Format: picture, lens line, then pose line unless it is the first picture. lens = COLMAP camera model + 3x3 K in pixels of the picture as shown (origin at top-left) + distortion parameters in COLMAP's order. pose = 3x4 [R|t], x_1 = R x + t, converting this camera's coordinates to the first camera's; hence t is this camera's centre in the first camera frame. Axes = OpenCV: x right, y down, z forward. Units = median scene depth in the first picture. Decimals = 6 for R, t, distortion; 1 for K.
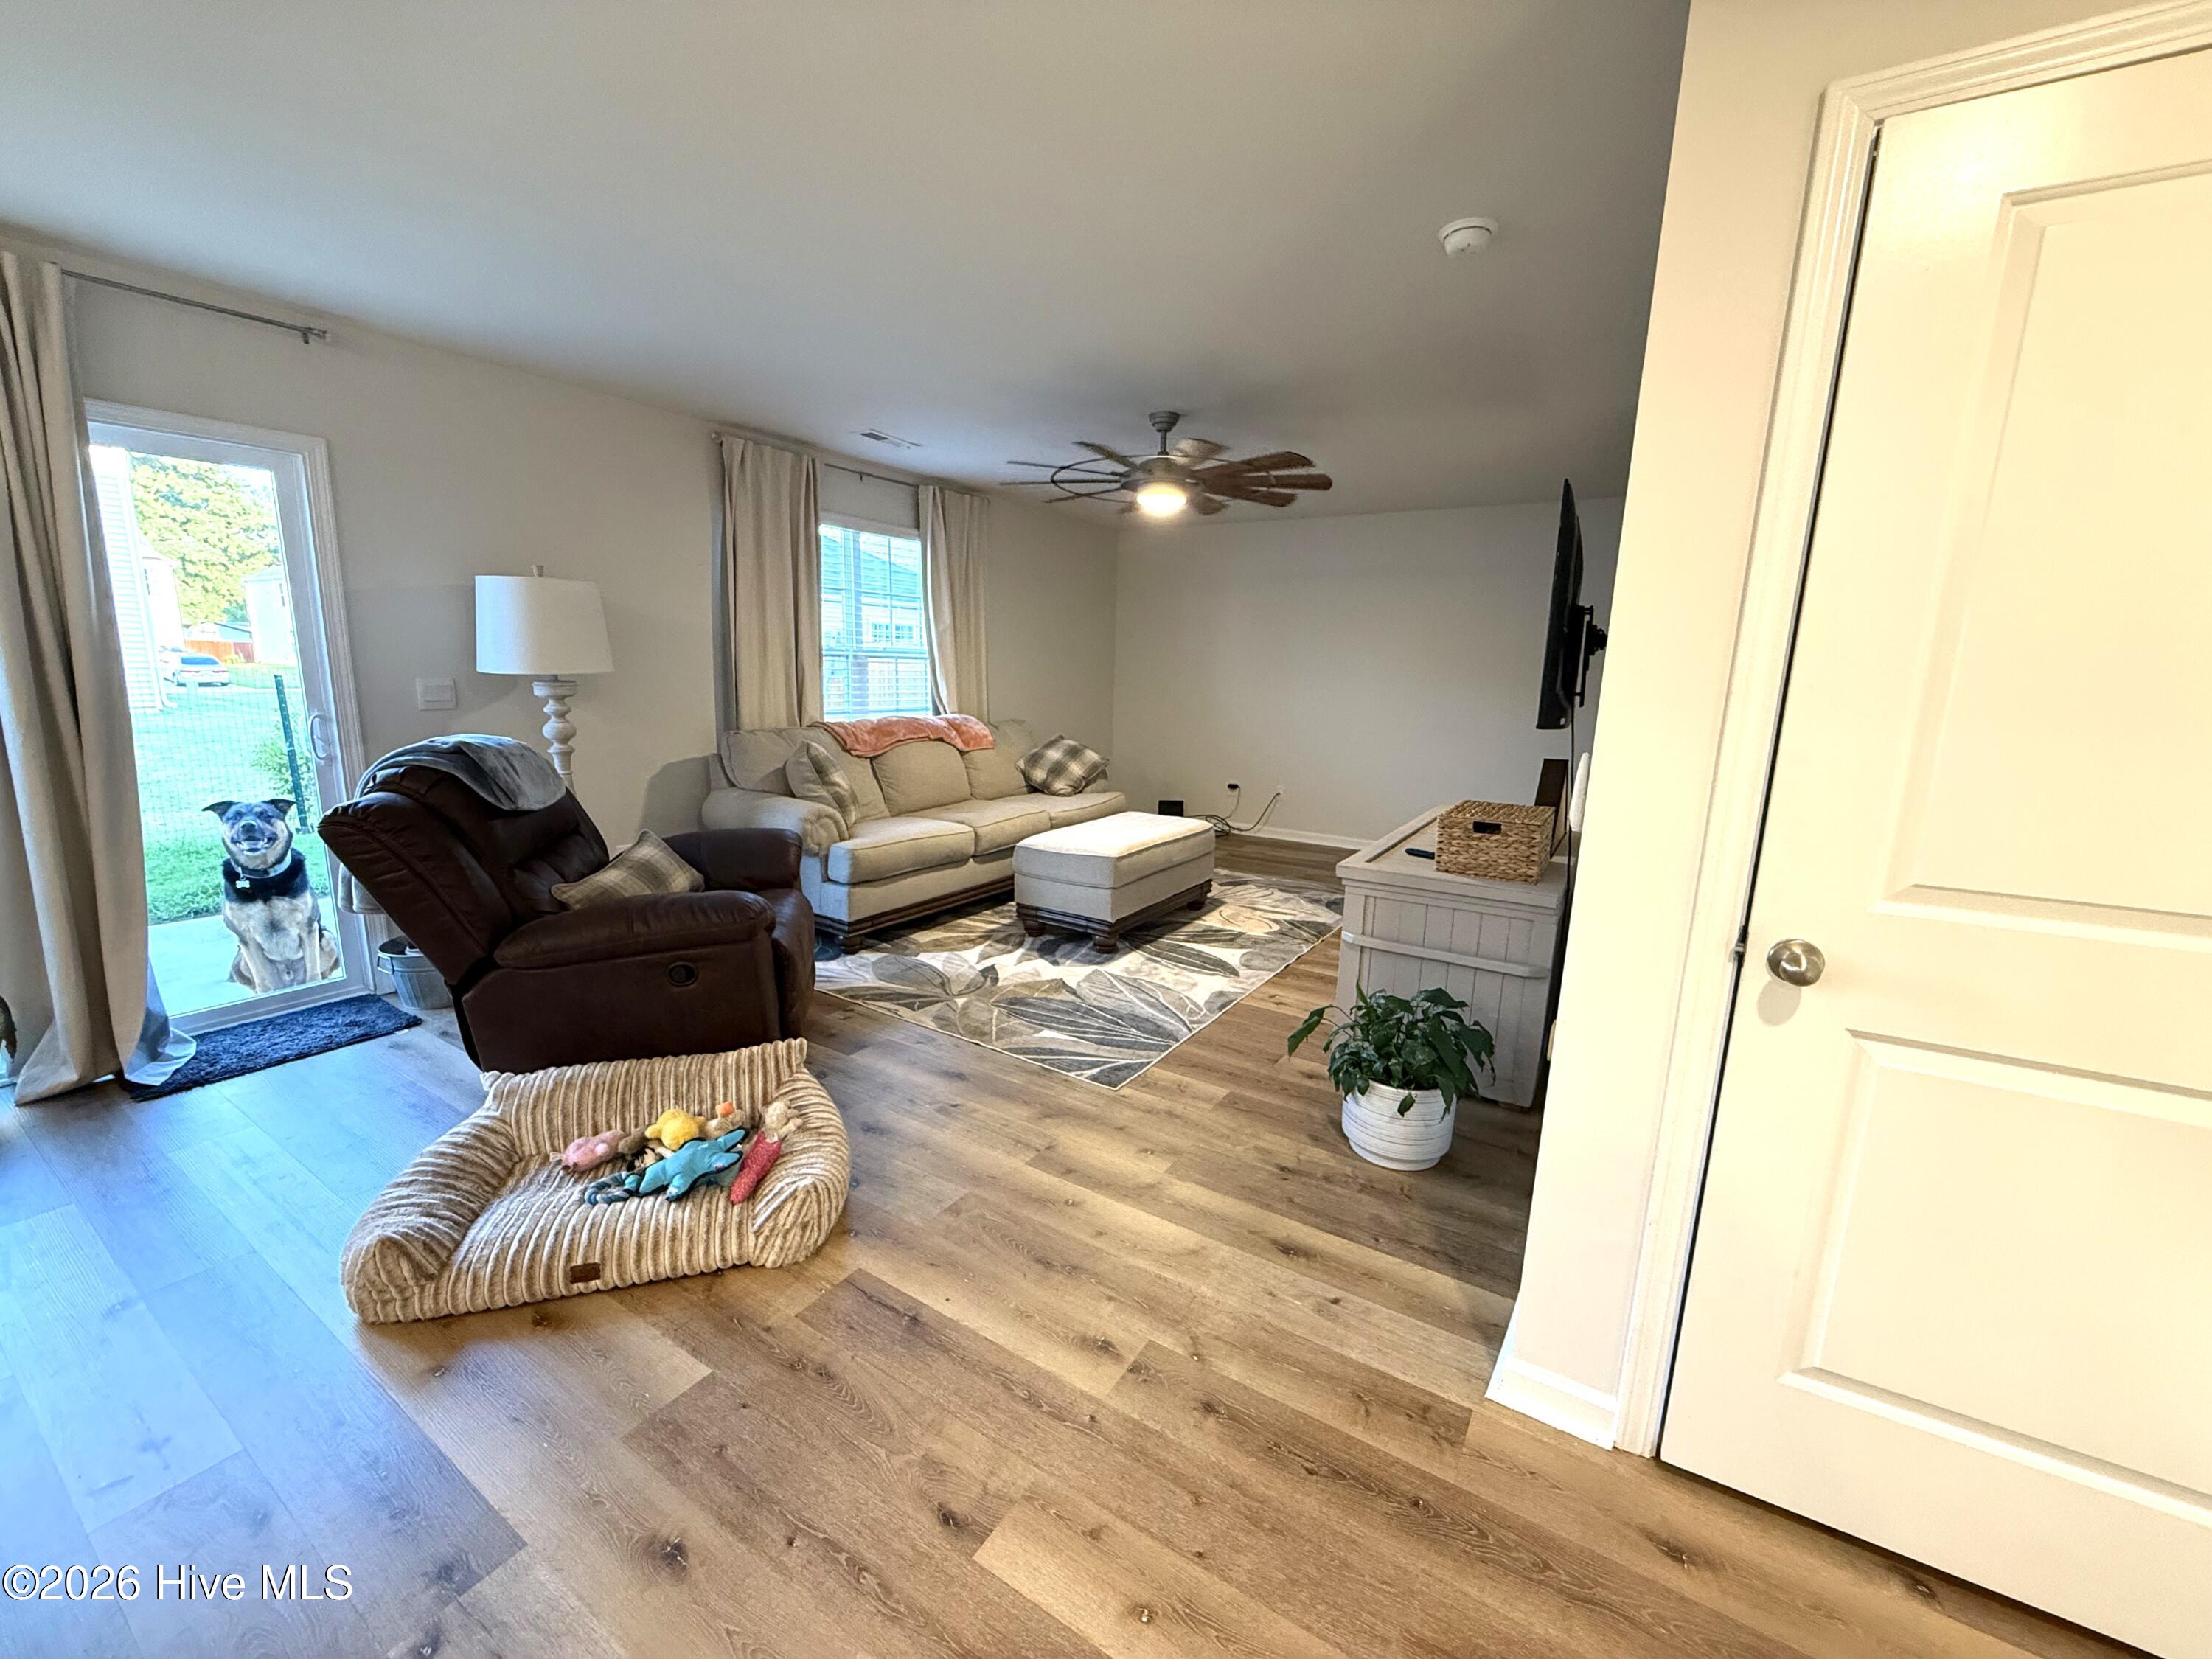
lens RADIAL K [[878.3, 0, 1106.0], [0, 878.3, 829.5], [0, 0, 1]] dist [-0.000402, -0.000162]
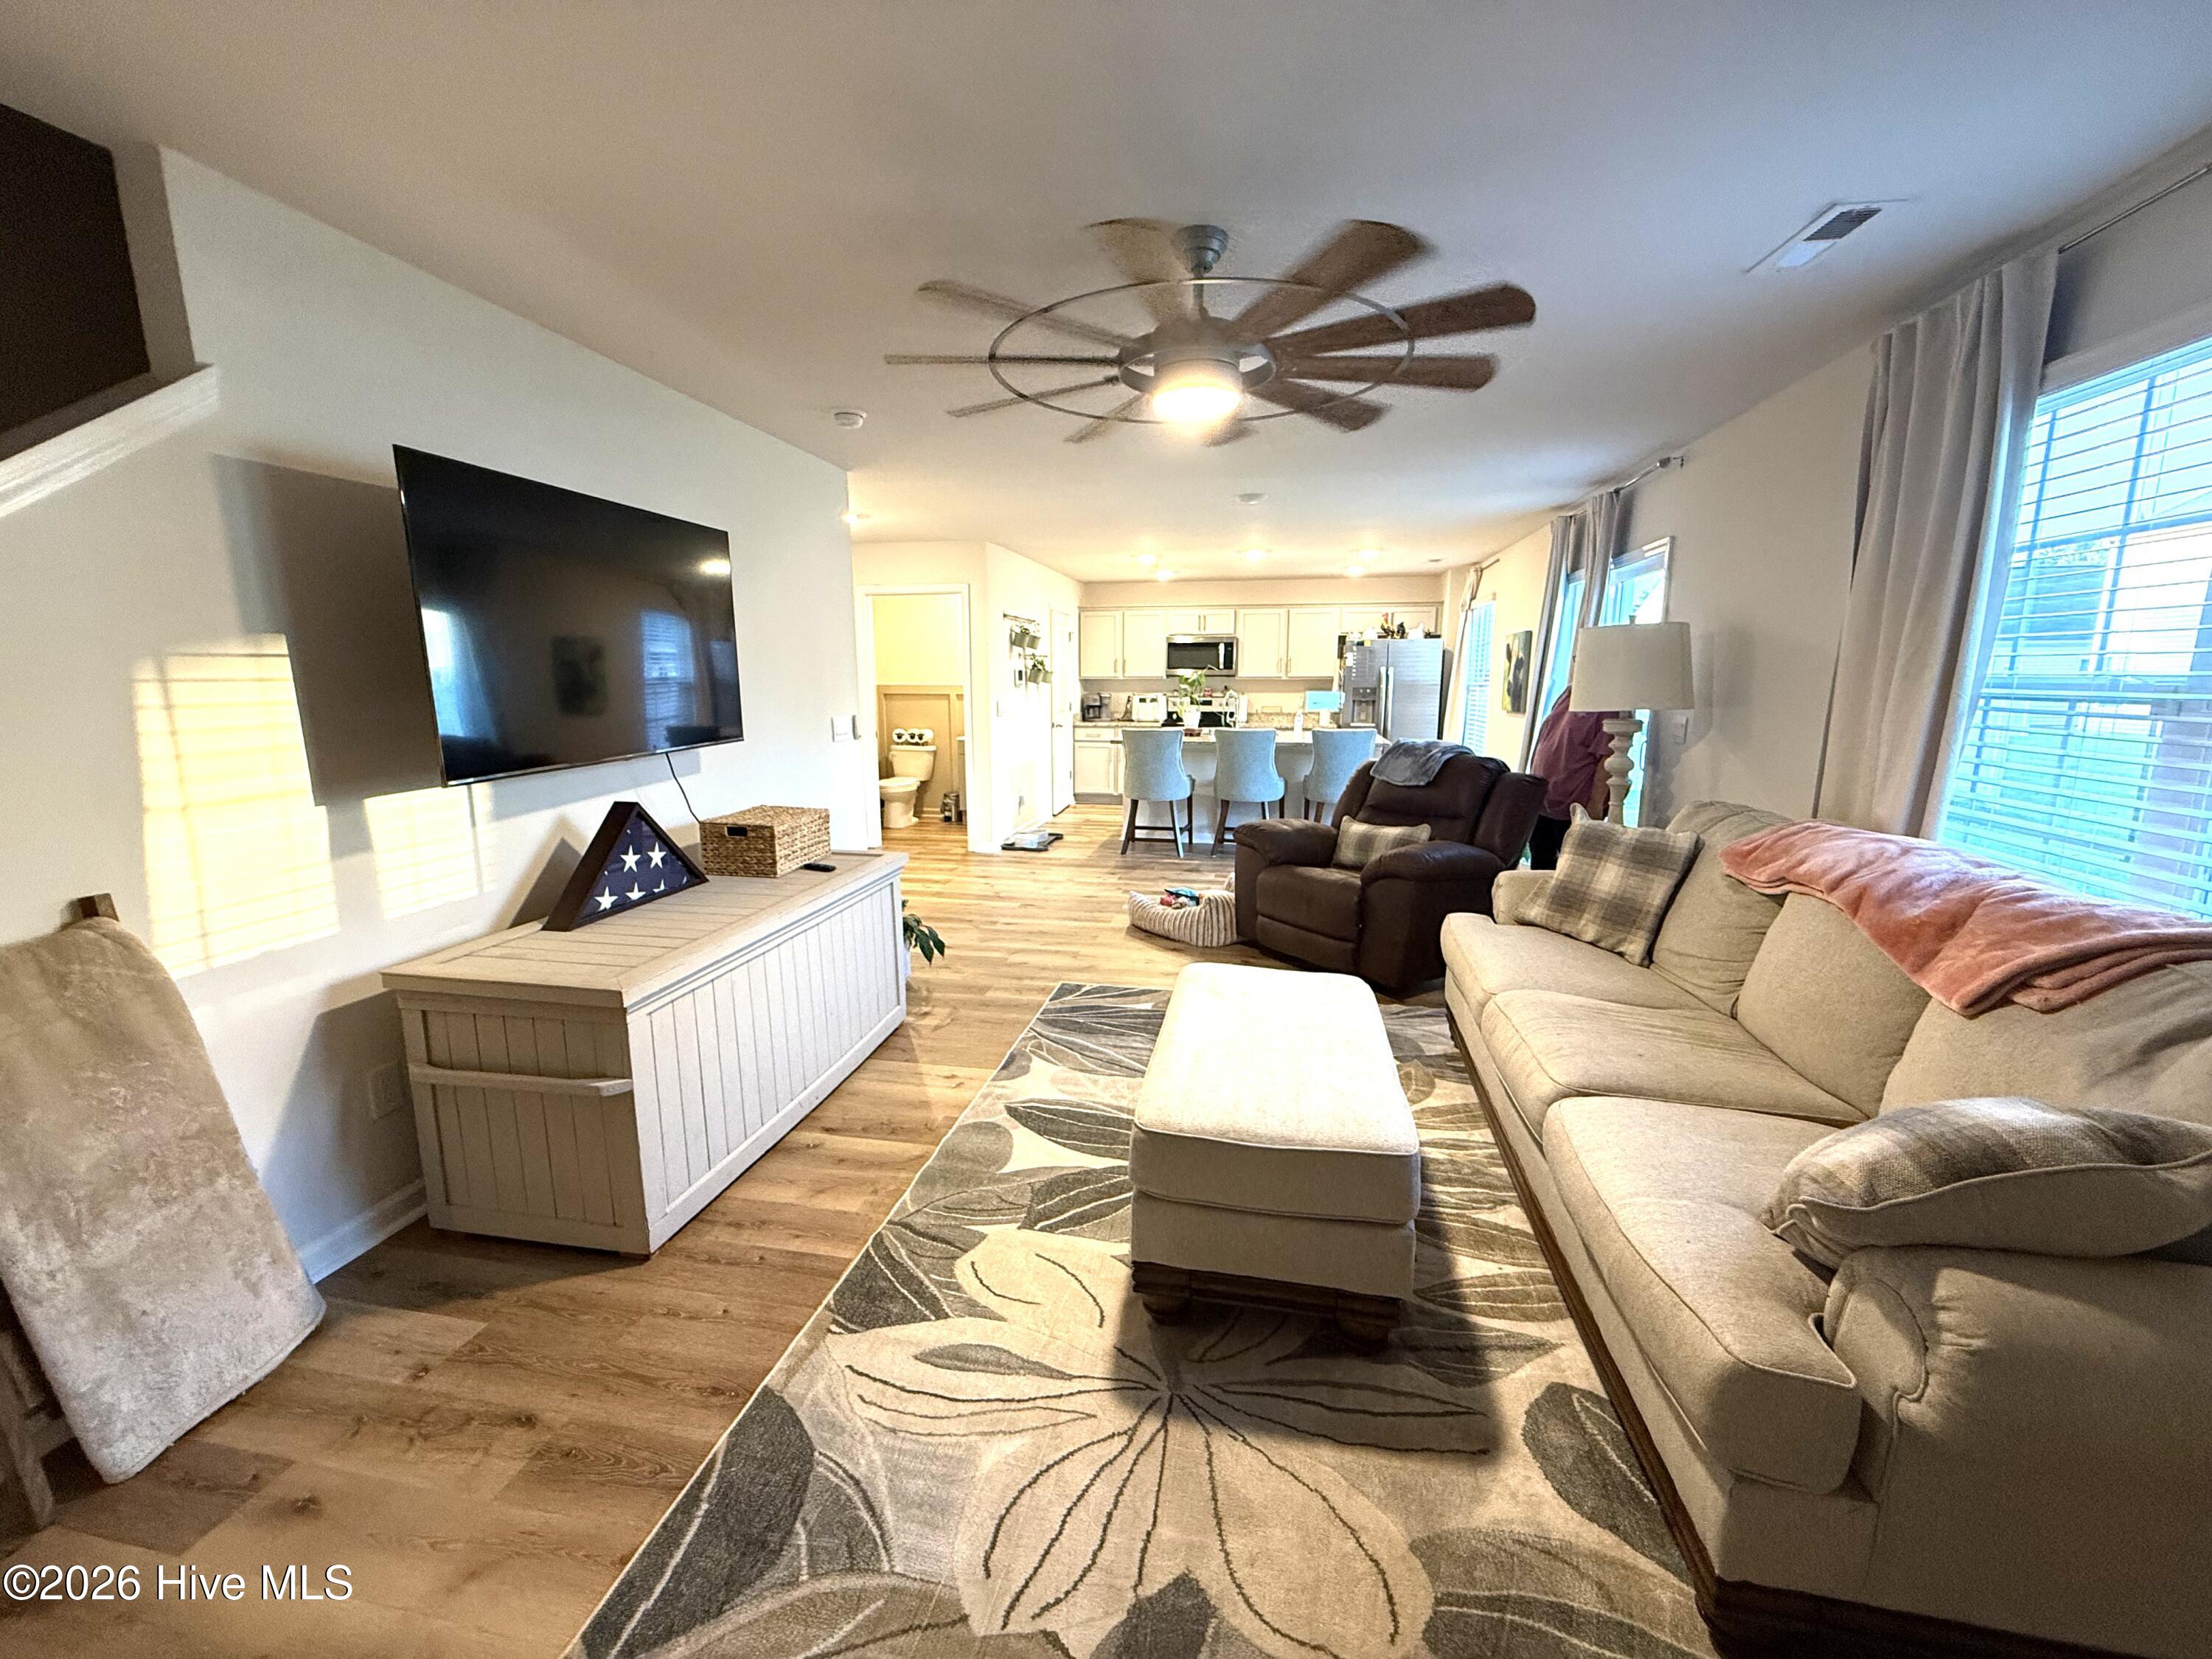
lens RADIAL K [[878.3, 0, 1106.0], [0, 878.3, 829.5], [0, 0, 1]] dist [-0.000402, -0.000162]
pose [[-0.931137, 0.041711, -0.362276, 0.374993], [-0.084805, 0.941433, 0.326362, -0.349731], [0.354671, 0.334610, -0.873066, 1.805685]]
